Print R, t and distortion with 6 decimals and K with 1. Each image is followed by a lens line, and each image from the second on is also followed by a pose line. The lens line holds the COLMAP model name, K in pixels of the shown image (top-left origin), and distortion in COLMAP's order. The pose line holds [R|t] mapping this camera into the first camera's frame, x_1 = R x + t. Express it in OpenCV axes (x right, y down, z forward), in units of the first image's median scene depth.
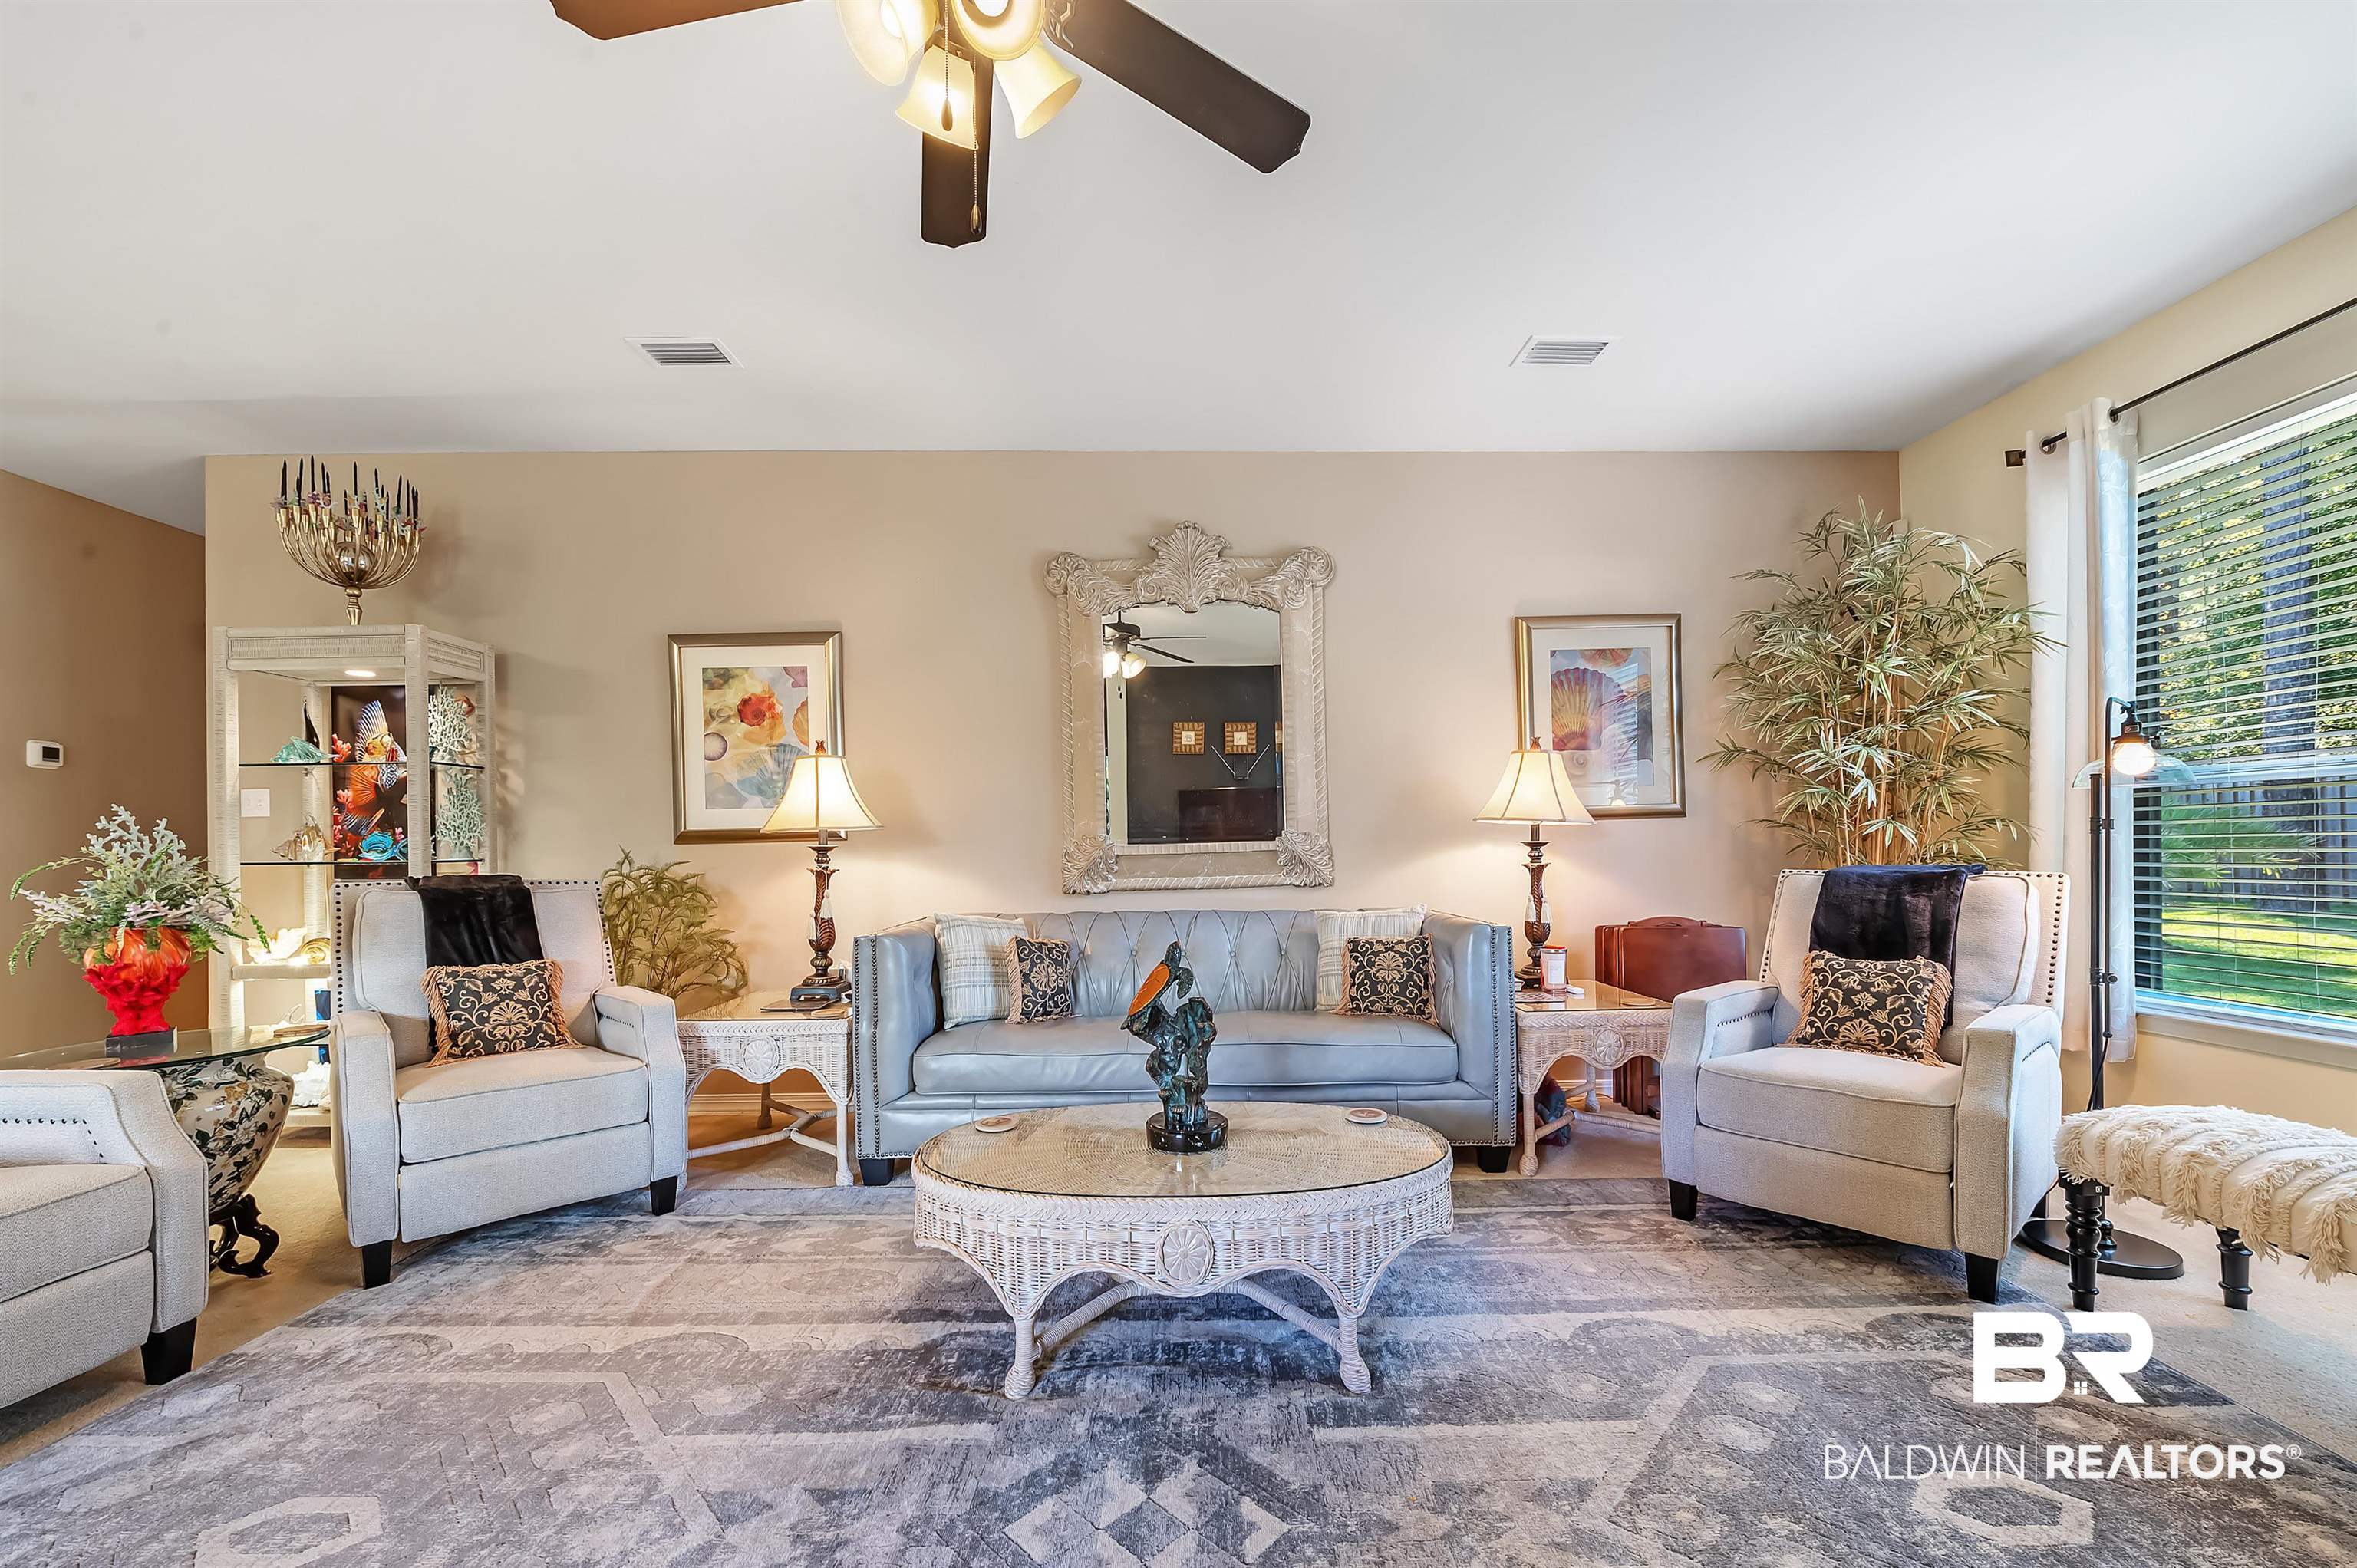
lens RADIAL K [[936.2, 0, 1188.3], [0, 936.2, 848.3], [0, 0, 1]] dist [-0.003015, -0.002465]
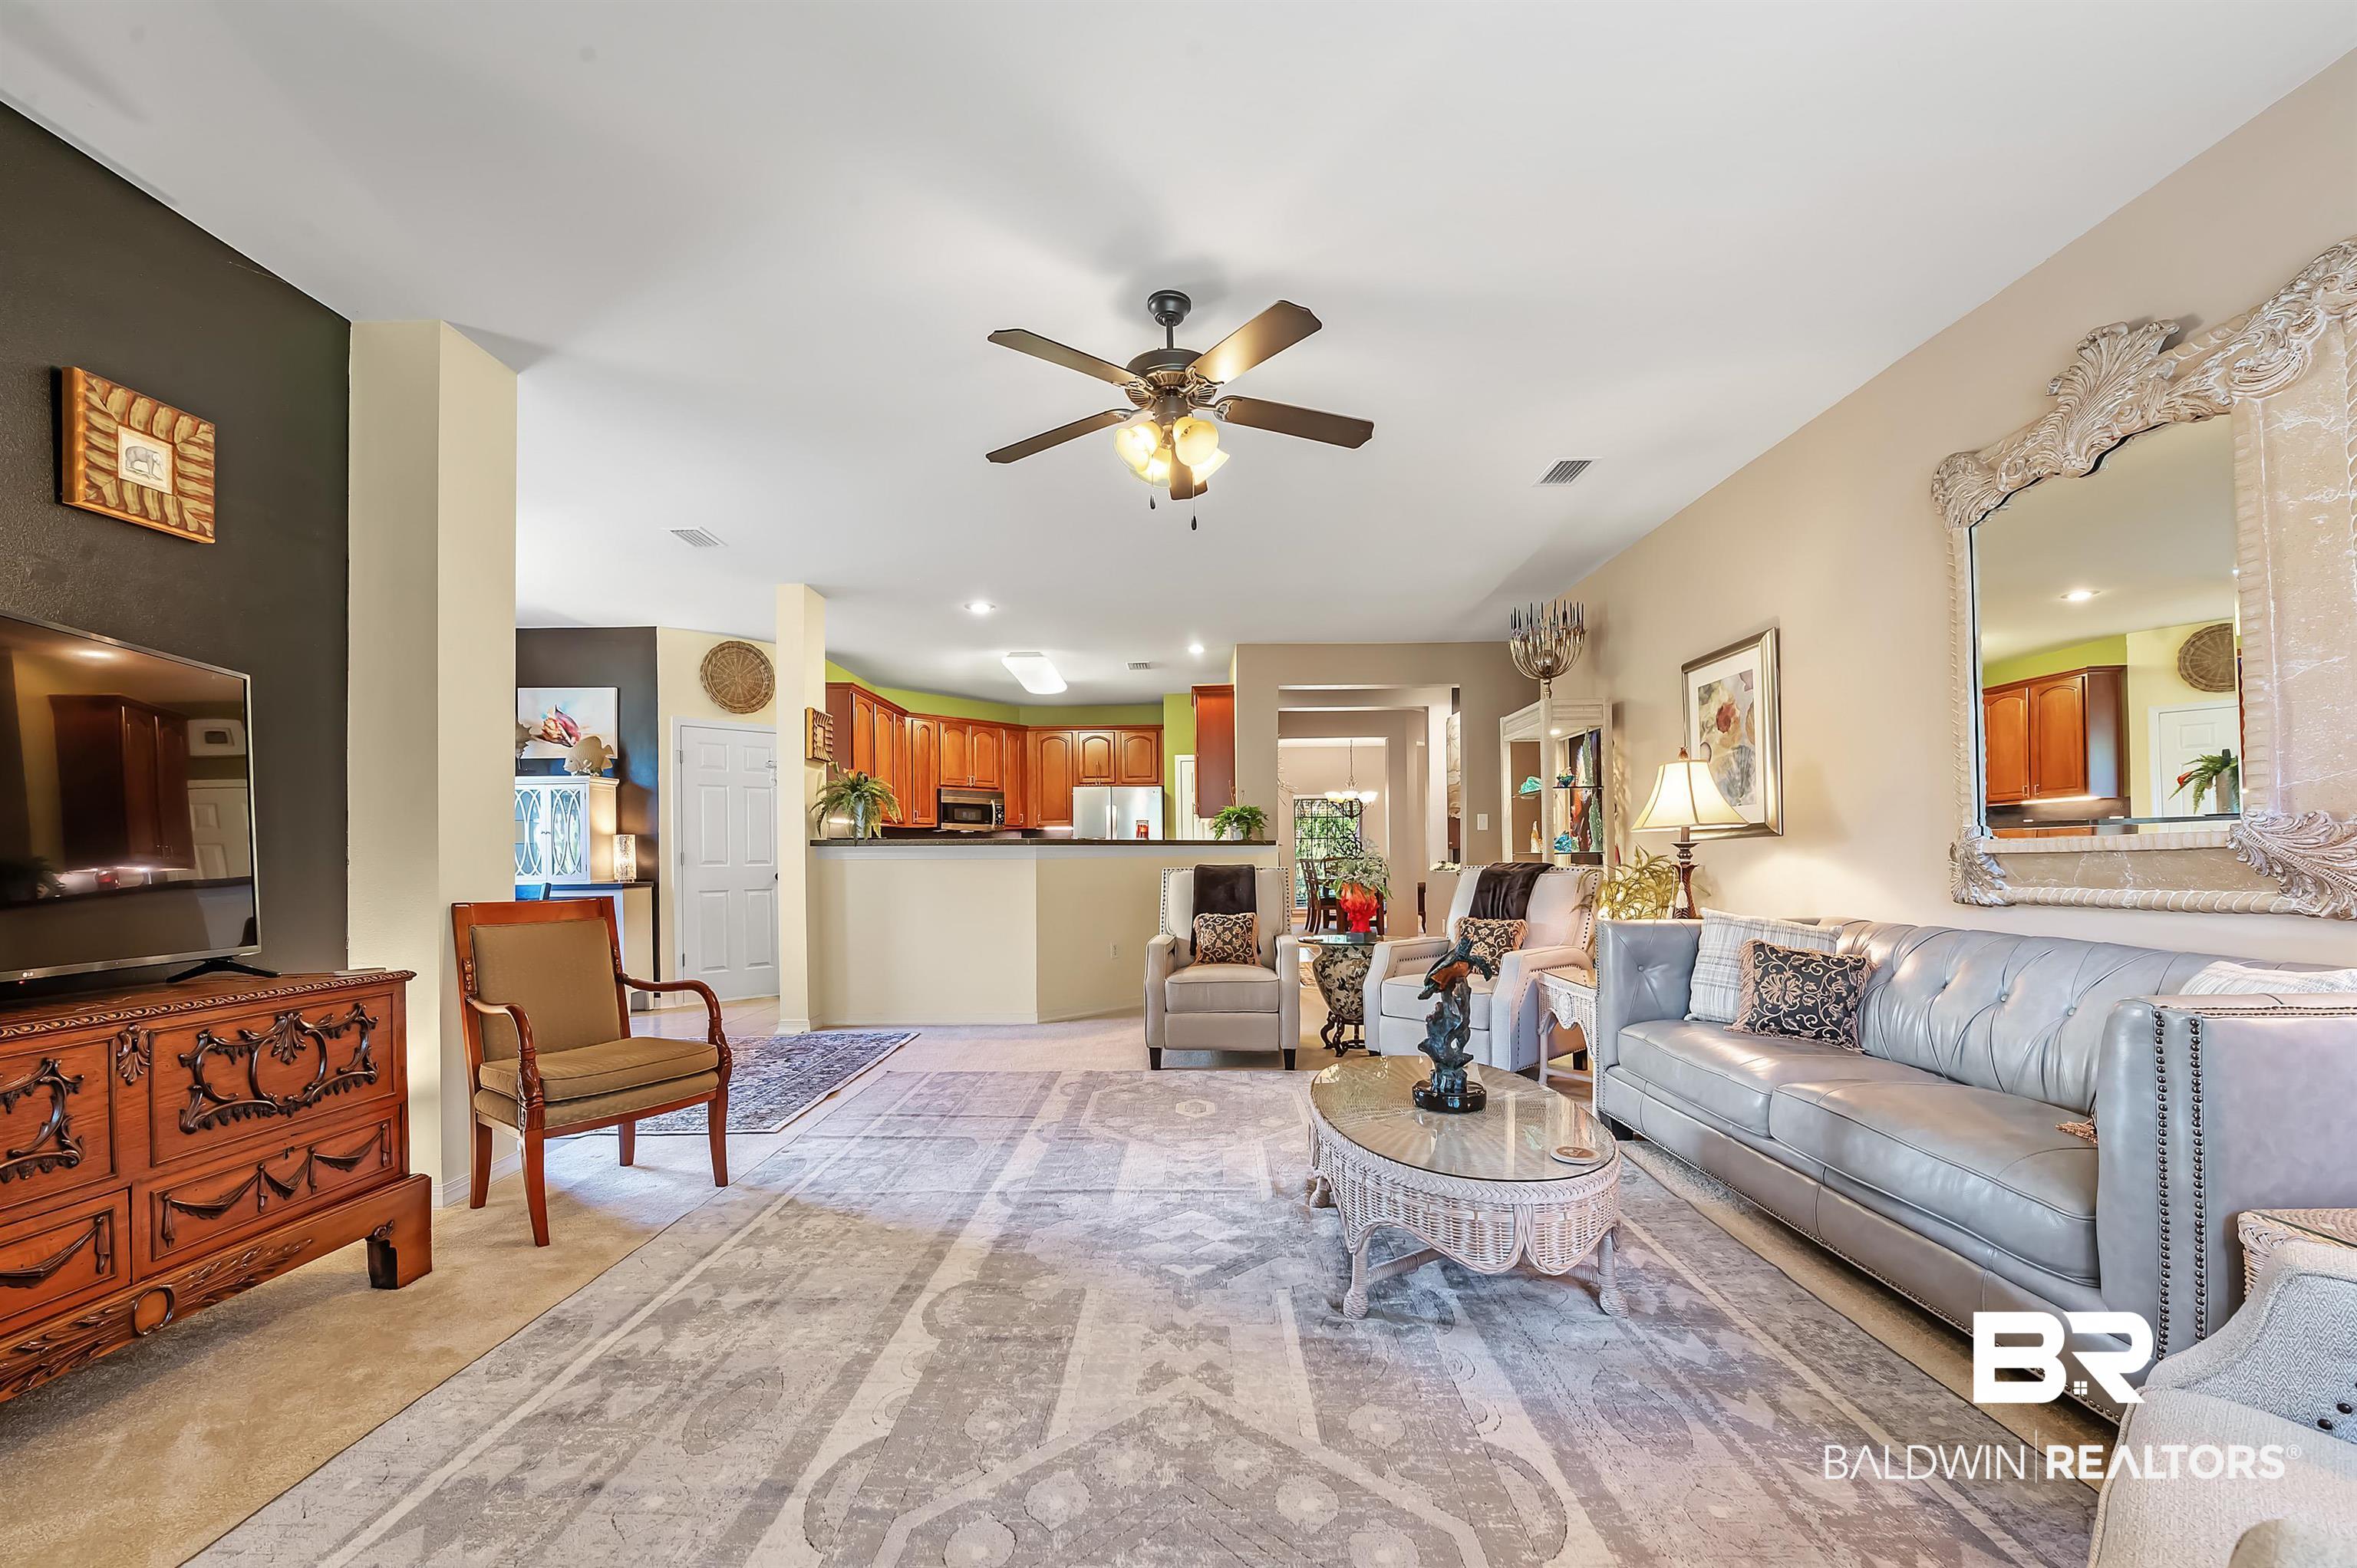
lens RADIAL K [[936.2, 0, 1188.3], [0, 936.2, 848.3], [0, 0, 1]] dist [-0.003015, -0.002465]
pose [[-0.021189, 0.004651, -0.999765, 0.771047], [0.012961, 0.999906, 0.004377, -0.009137], [0.999691, -0.012865, -0.021248, 0.468349]]
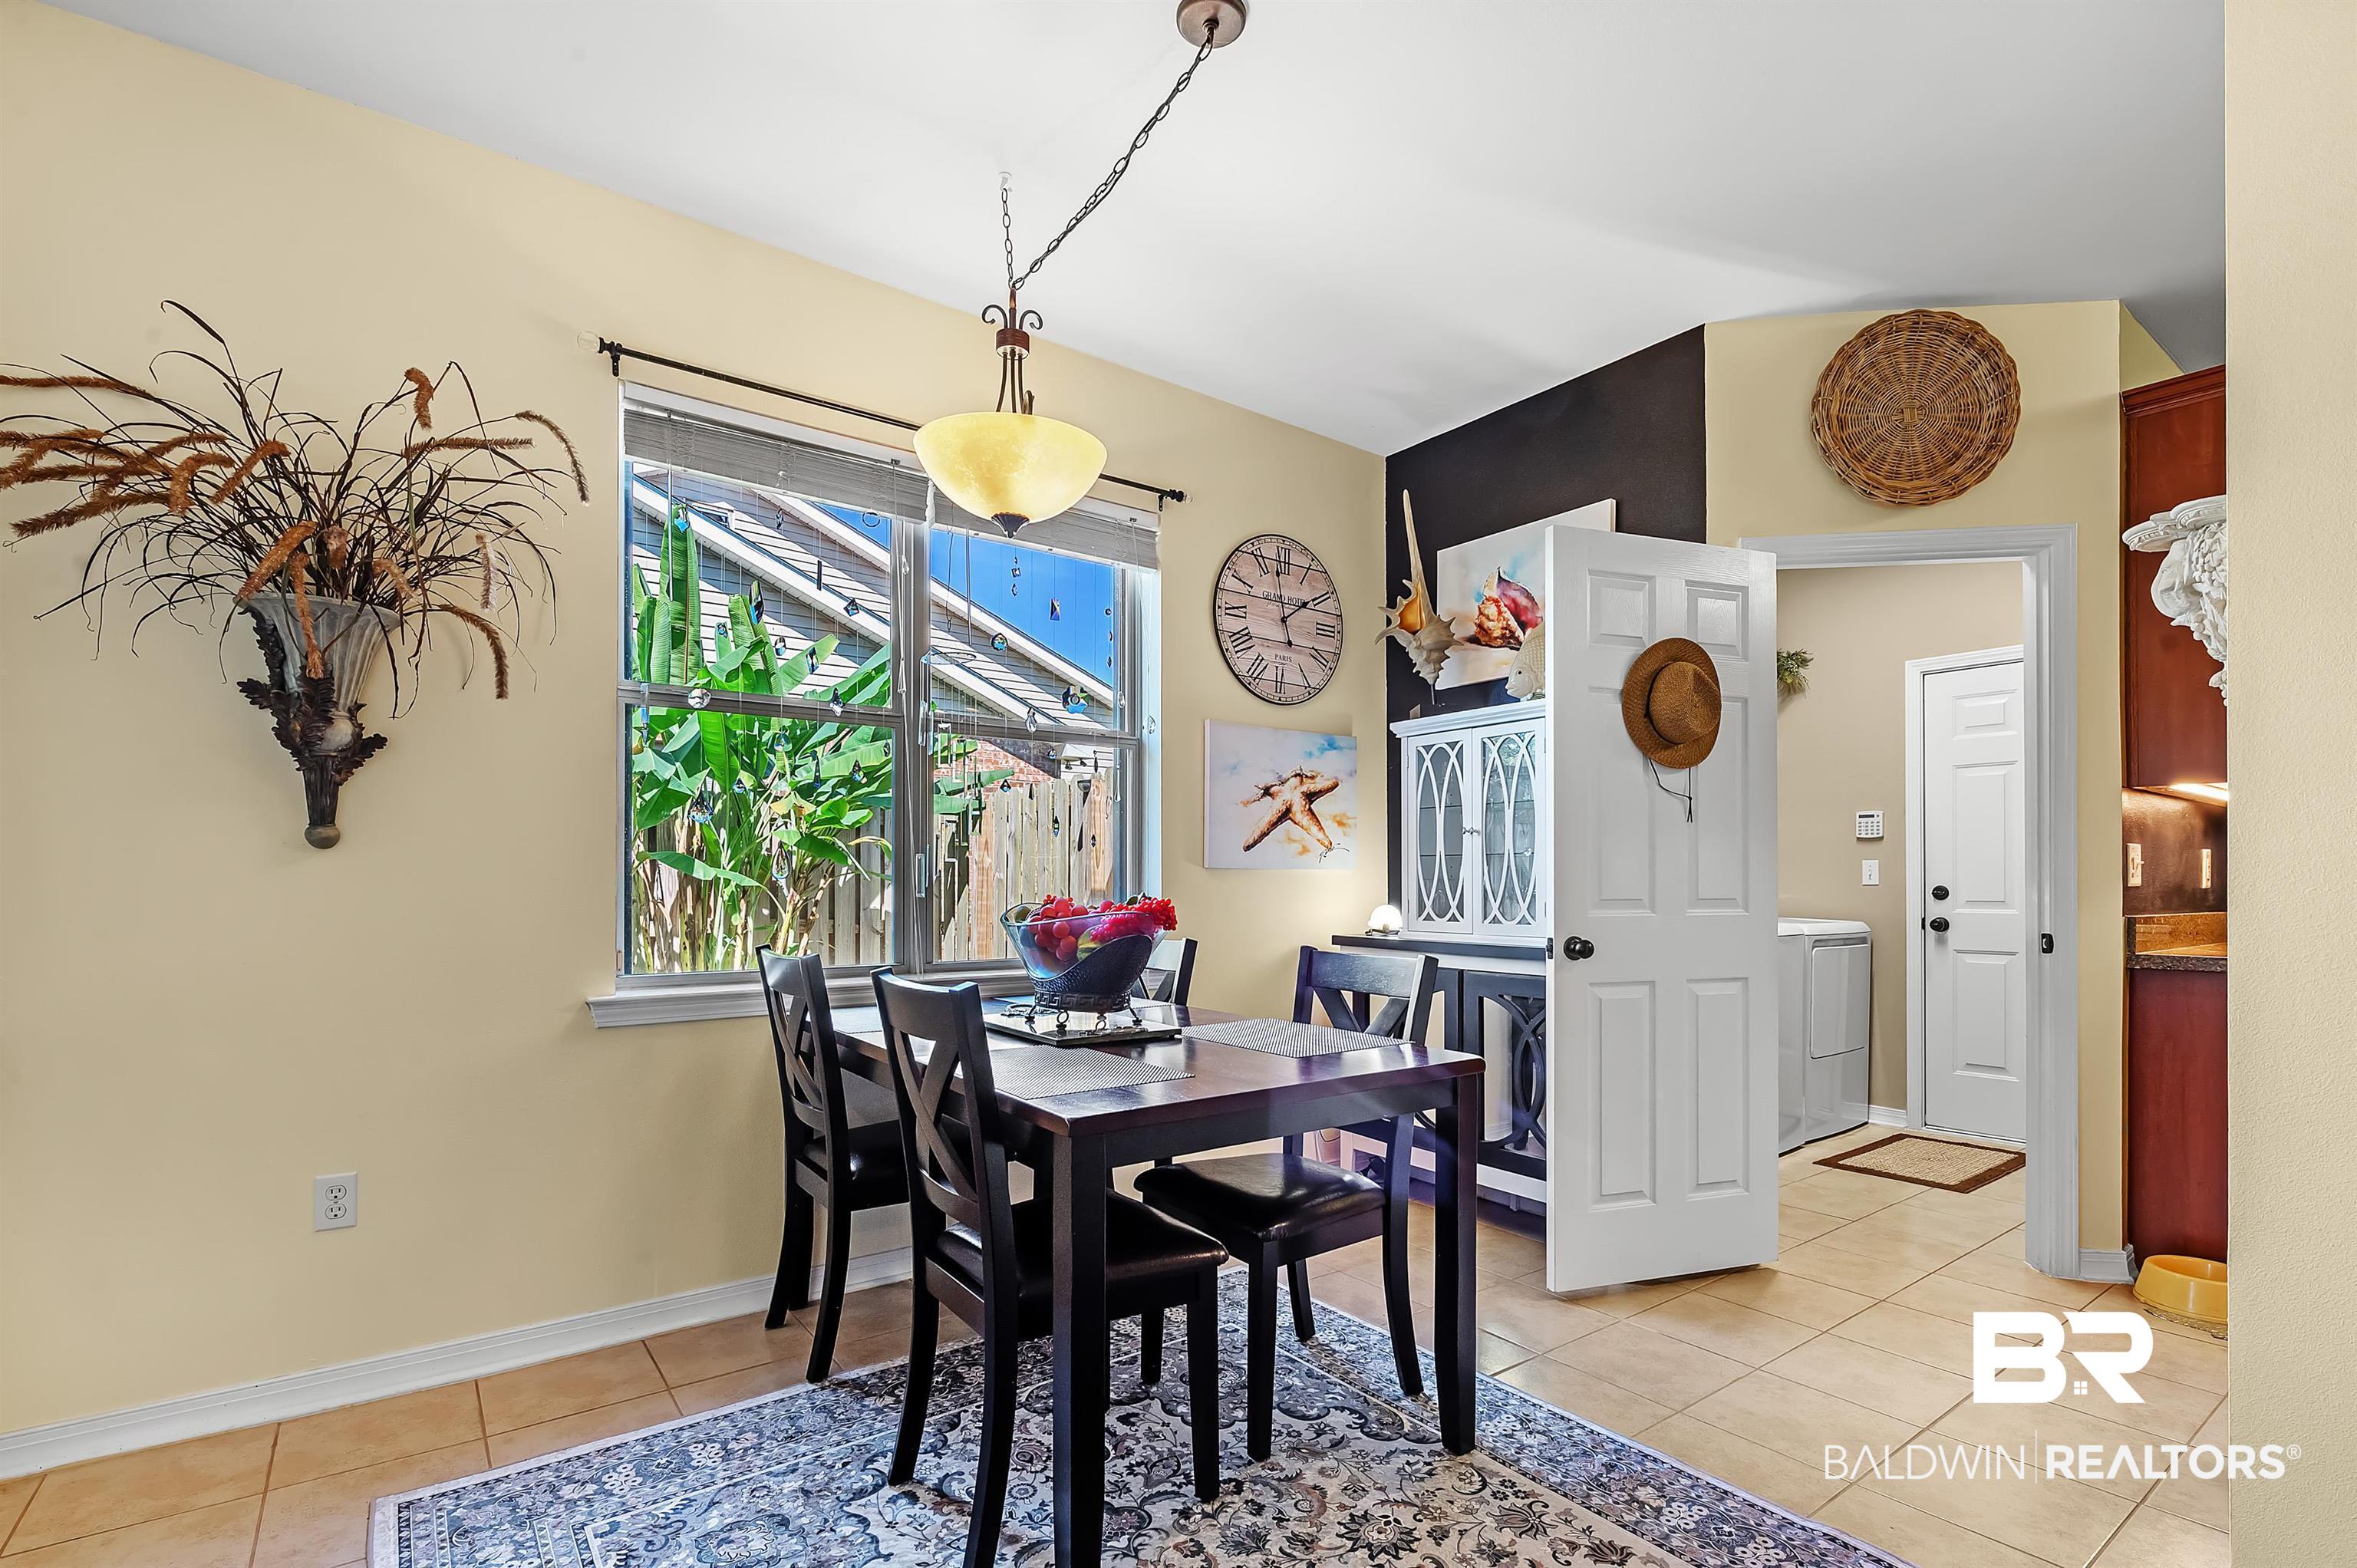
lens RADIAL K [[1081.2, 0, 1191.8], [0, 1081.2, 881.4], [0, 0, 1]] dist [-0.001927, -0.000137]
pose [[-0.816193, 0.006526, -0.577742, -0.337247], [0.006176, 0.999978, 0.002571, -0.006065], [0.577746, -0.001470, -0.816215, -0.222370]]
